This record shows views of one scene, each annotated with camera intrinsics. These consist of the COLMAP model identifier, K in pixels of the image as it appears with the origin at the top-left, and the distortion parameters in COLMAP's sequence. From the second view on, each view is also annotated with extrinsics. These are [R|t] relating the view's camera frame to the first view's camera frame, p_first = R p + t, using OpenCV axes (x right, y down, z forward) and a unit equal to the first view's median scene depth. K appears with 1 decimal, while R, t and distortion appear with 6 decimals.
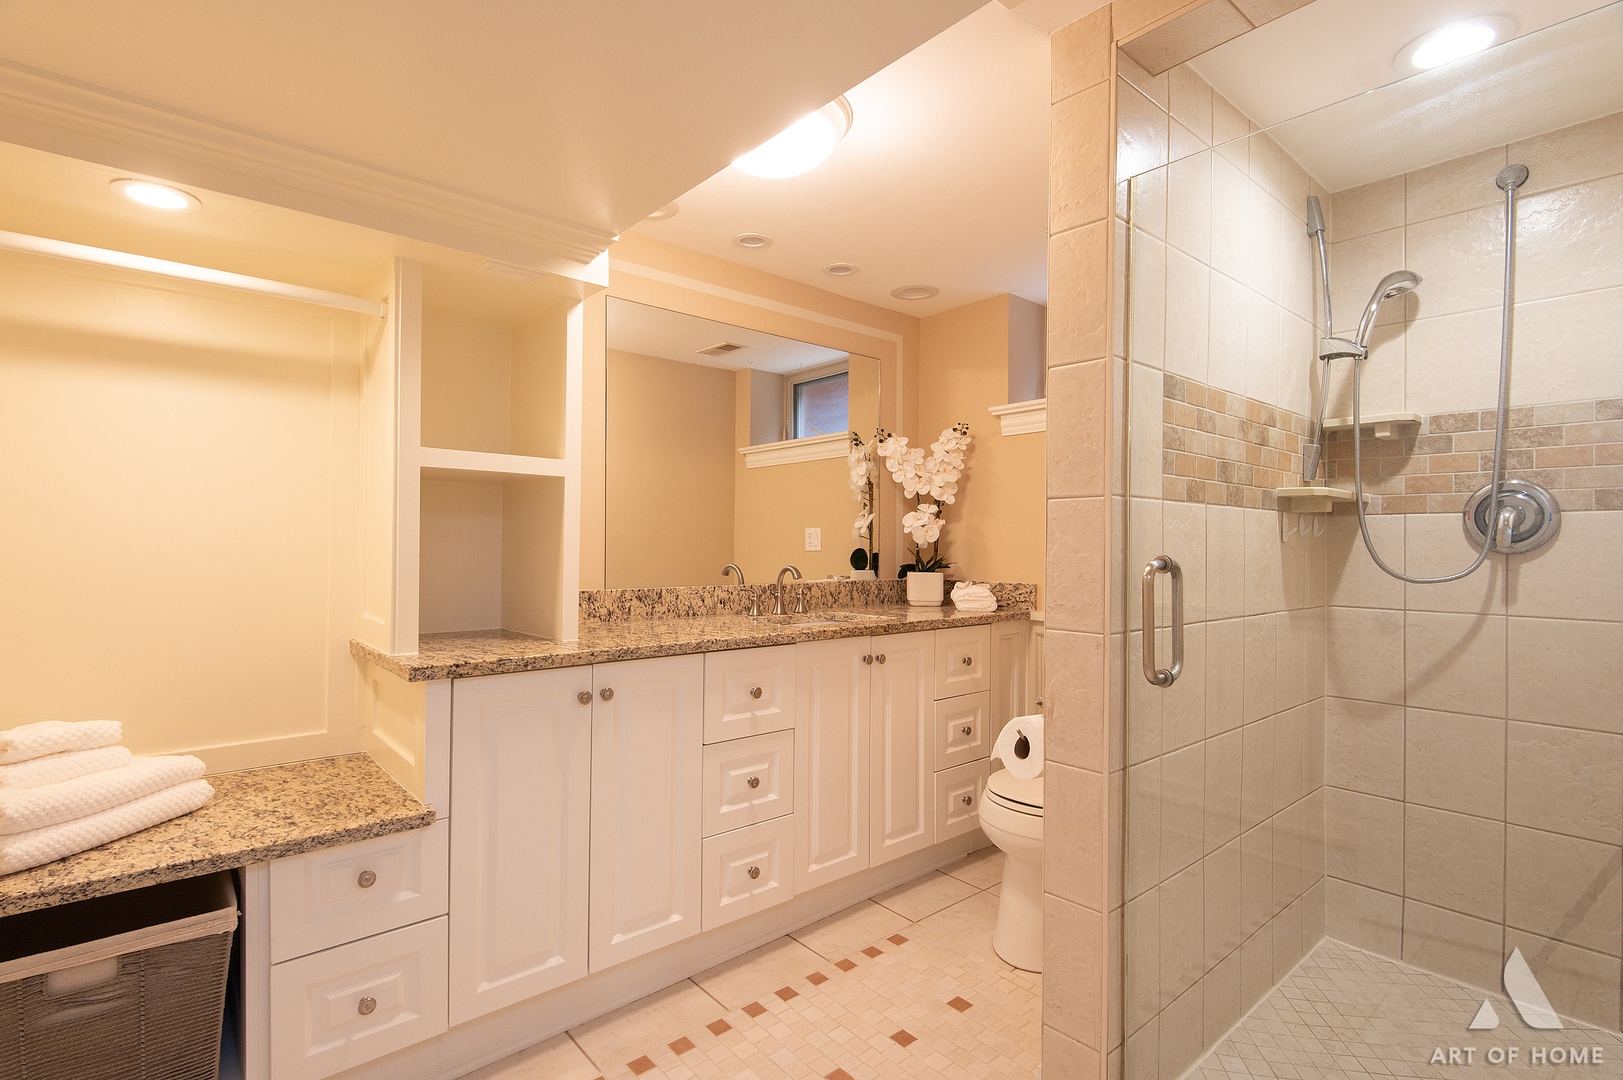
lens RADIAL K [[787.2, 0, 810.2], [0, 787.2, 537.3], [0, 0, 1]] dist [0.000079, -0.001600]
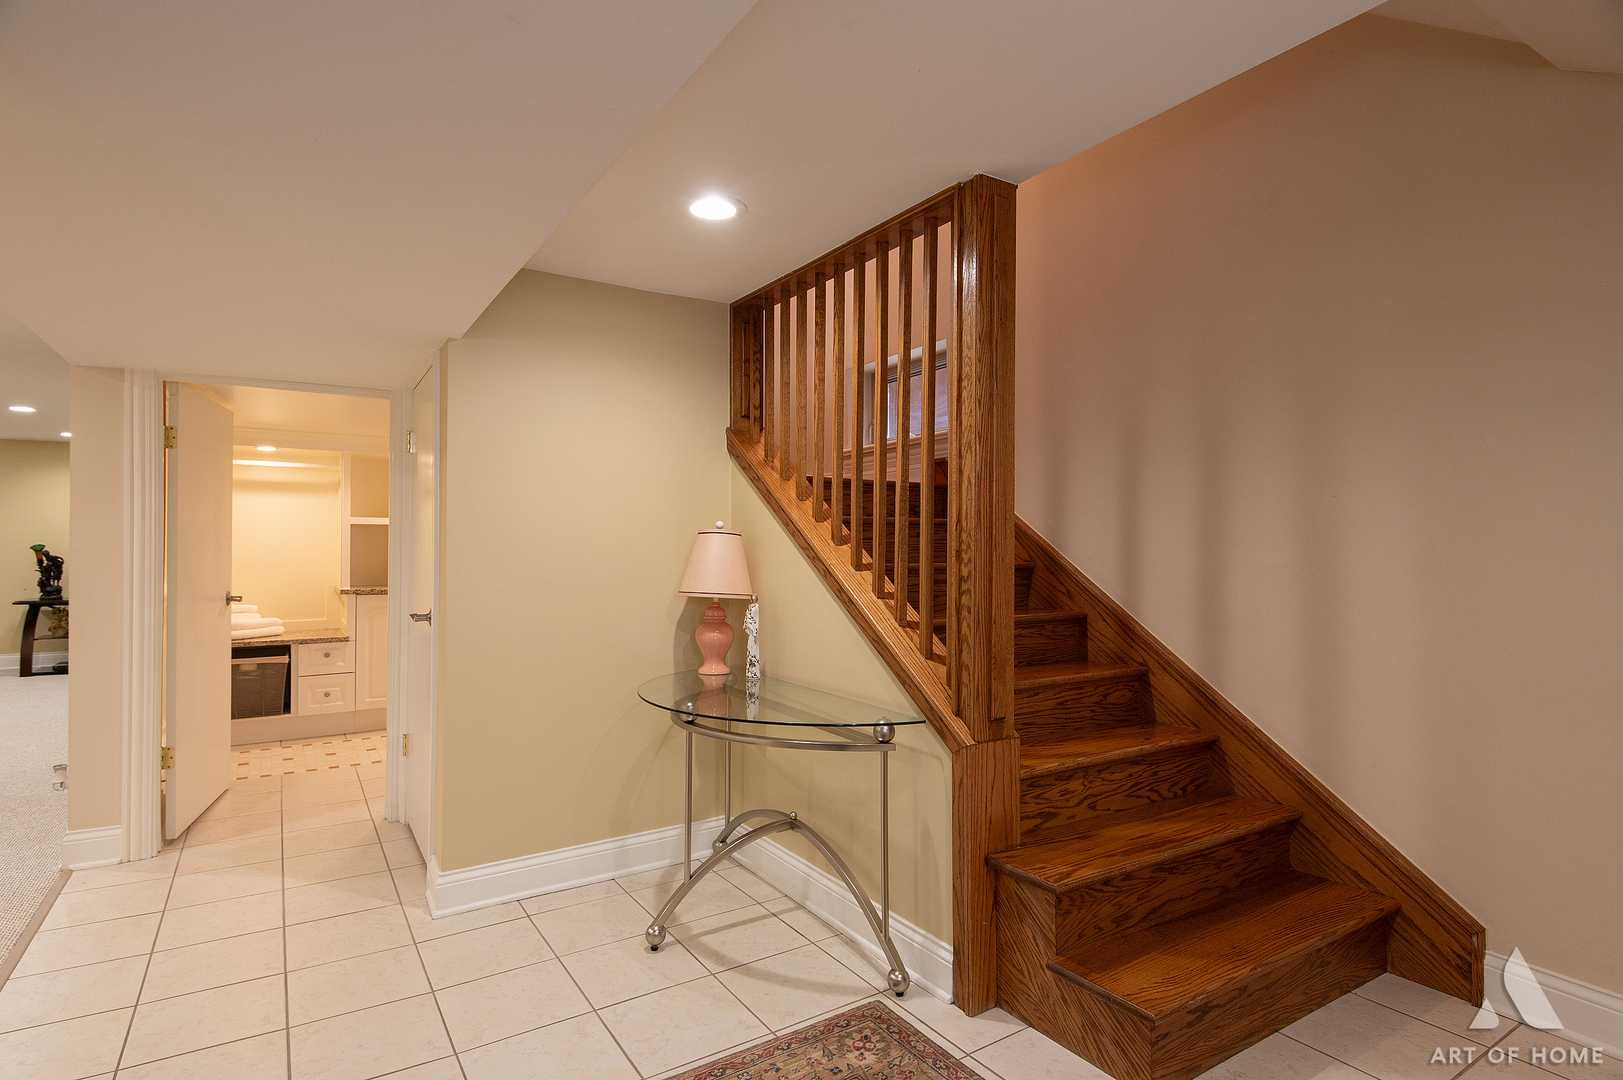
lens RADIAL K [[830.0, 0, 814.6], [0, 830.0, 542.0], [0, 0, 1]] dist [0.005008, -0.011672]
pose [[0.990790, -0.005945, -0.135278, 1.792312], [0.005747, 0.999982, -0.001859, -0.006898], [0.135287, 0.001065, 0.990806, -2.000793]]
